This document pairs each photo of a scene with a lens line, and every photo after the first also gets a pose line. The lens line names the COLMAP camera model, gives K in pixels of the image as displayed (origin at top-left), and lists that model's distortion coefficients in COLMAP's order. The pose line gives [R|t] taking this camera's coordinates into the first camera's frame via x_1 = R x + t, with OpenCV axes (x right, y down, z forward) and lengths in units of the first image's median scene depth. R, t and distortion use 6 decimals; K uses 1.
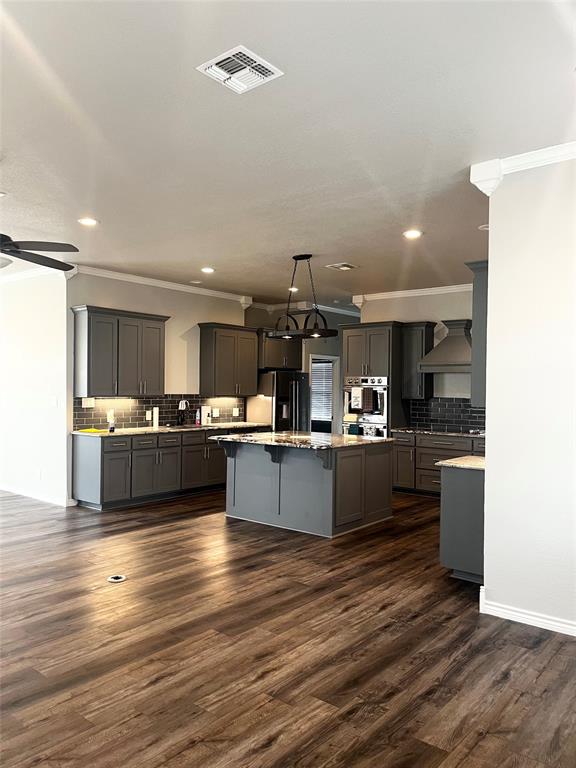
lens RADIAL K [[579.1, 0, 288.0], [0, 579.1, 384.0], [0, 0, 1]] dist [0.072796, -0.087156]
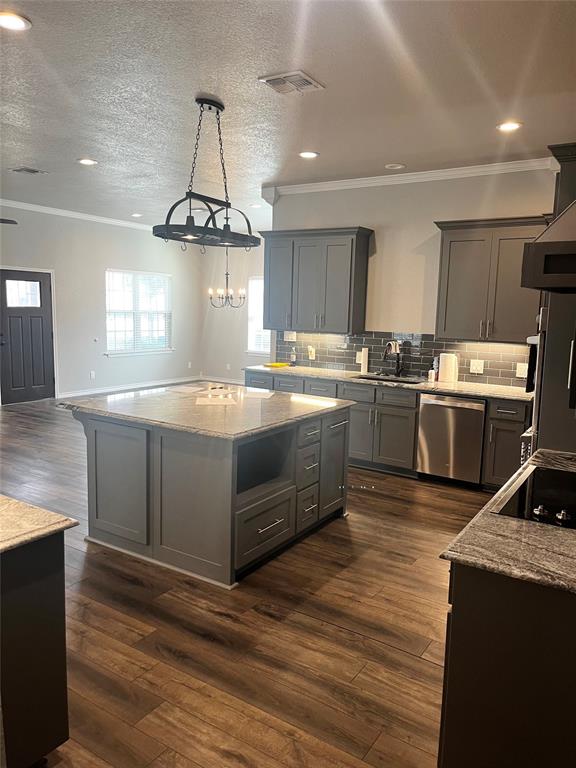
lens RADIAL K [[579.1, 0, 288.0], [0, 579.1, 384.0], [0, 0, 1]] dist [0.072796, -0.087156]
pose [[0.104354, 0.121227, -0.987124, 0.597686], [-0.021206, 0.992589, 0.119656, -0.002722], [0.994314, 0.008446, 0.106151, 0.915428]]
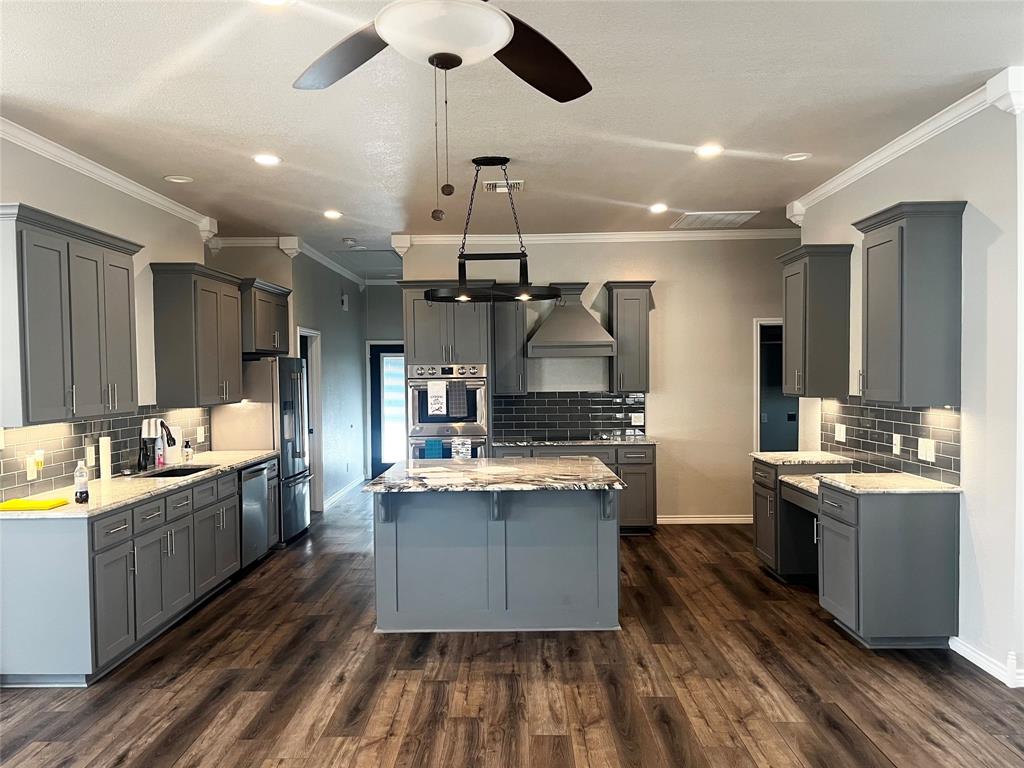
lens RADIAL K [[772.2, 0, 512.0], [0, 772.2, 384.0], [0, 0, 1]] dist [0.072796, -0.087156]
pose [[0.781419, -0.031998, 0.623185, -0.407475], [0.019330, 0.999446, 0.027080, -0.014948], [-0.623707, -0.009115, 0.781605, 0.340220]]
